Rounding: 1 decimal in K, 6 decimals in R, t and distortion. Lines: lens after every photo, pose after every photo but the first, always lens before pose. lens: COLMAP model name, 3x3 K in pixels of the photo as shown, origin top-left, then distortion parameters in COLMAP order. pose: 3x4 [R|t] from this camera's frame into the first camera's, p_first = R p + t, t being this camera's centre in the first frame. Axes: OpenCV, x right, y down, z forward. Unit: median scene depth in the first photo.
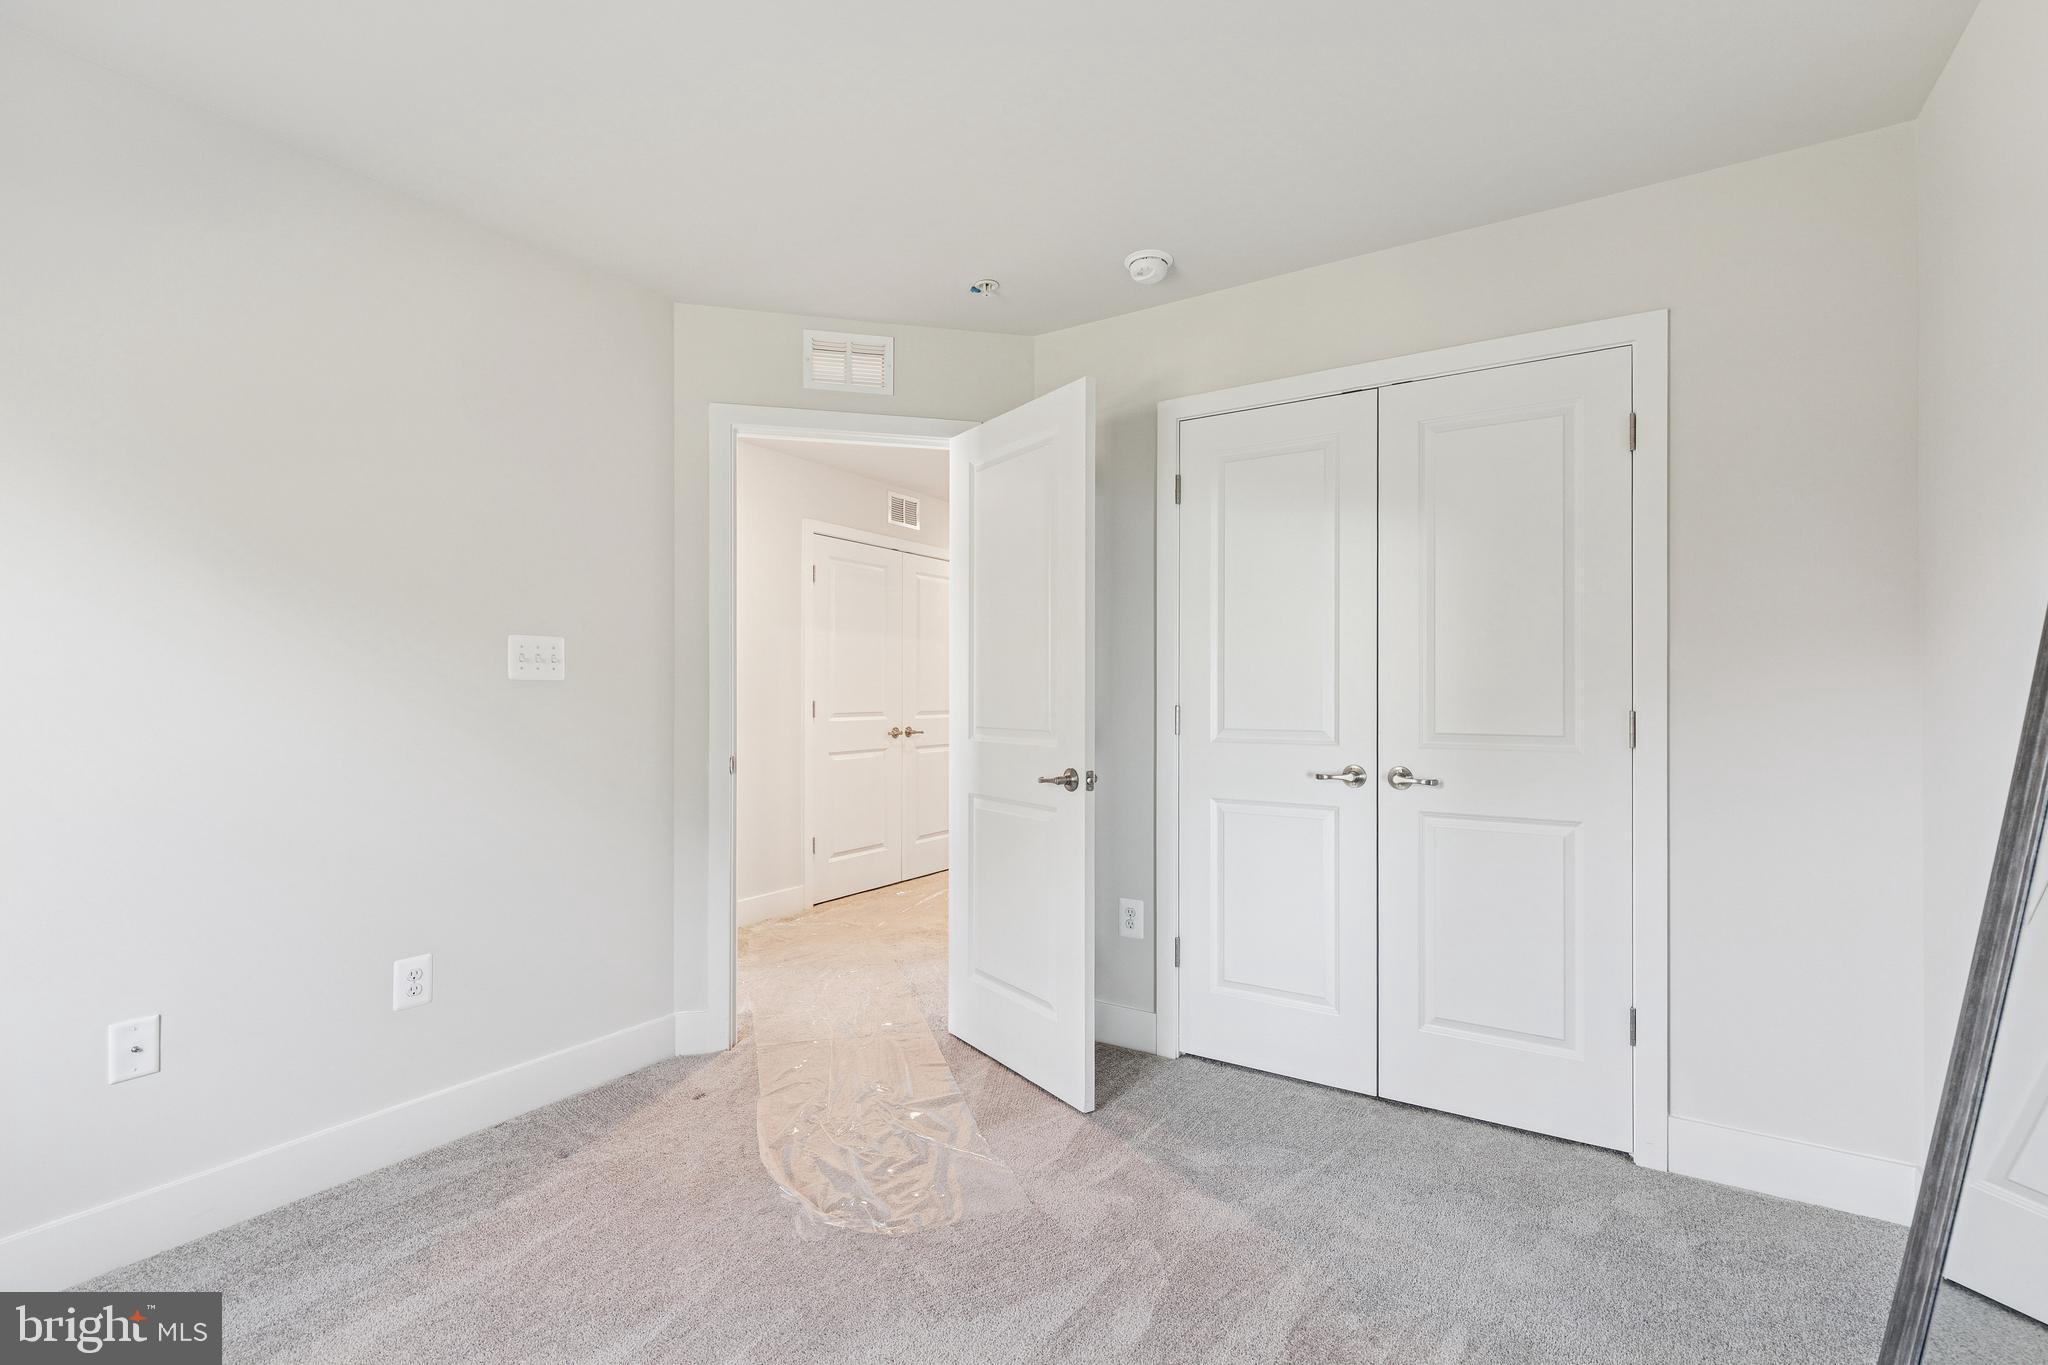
lens RADIAL K [[905.2, 0, 1023.3], [0, 905.2, 690.5], [0, 0, 1]] dist [-0.000100, -0.000039]
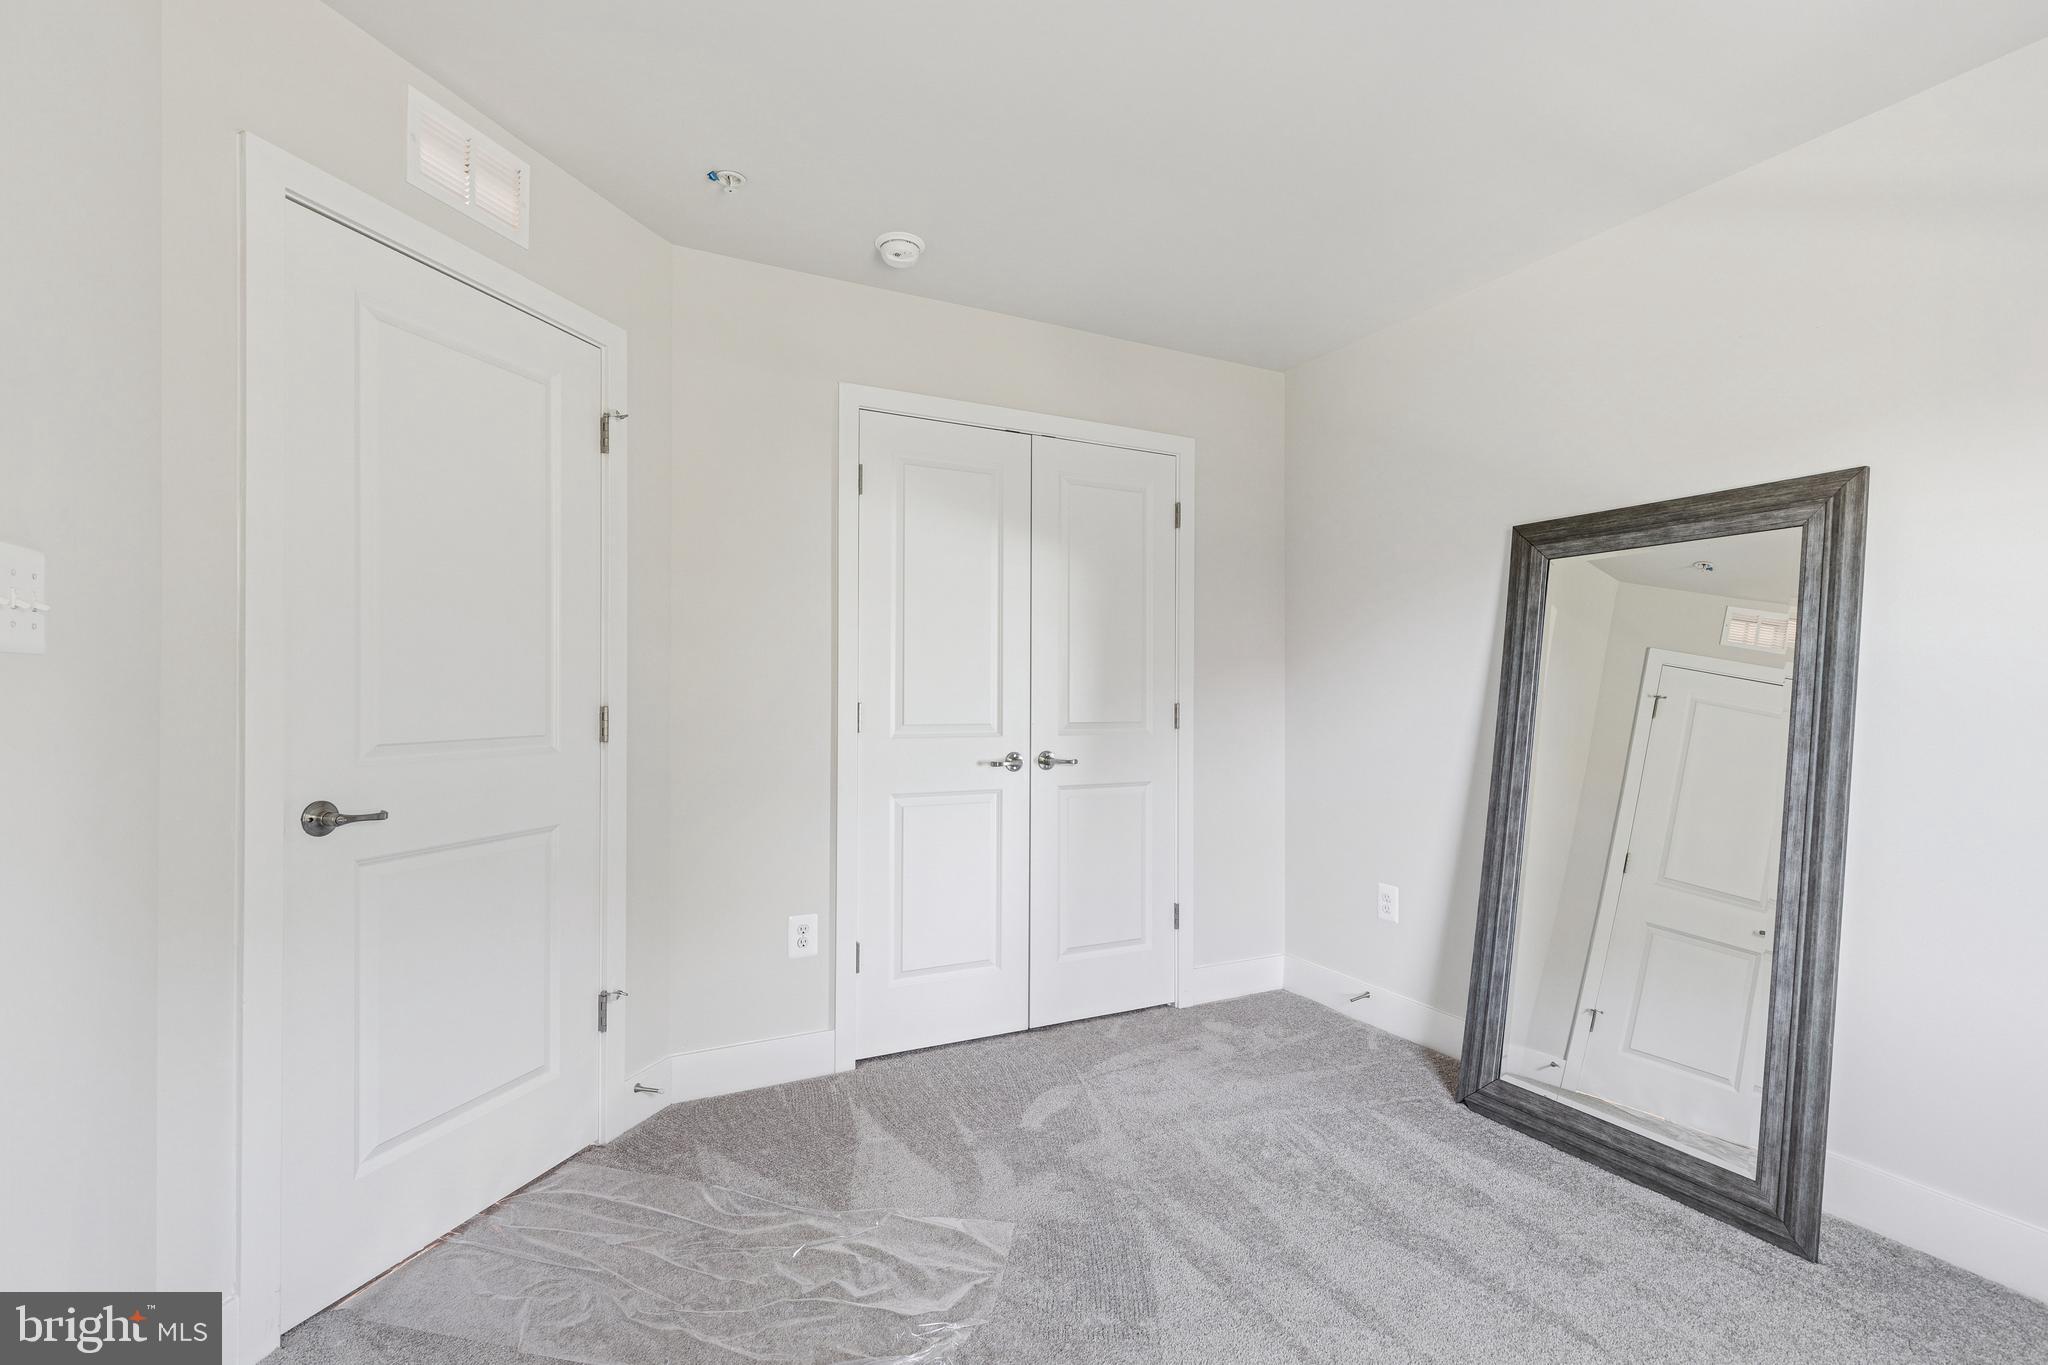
lens RADIAL K [[905.2, 0, 1023.3], [0, 905.2, 690.5], [0, 0, 1]] dist [-0.000100, -0.000039]
pose [[0.518767, 0.003132, 0.854910, -0.633488], [-0.005642, 0.999984, -0.000240, 0.003223], [-0.854897, -0.004699, 0.518777, 0.389711]]
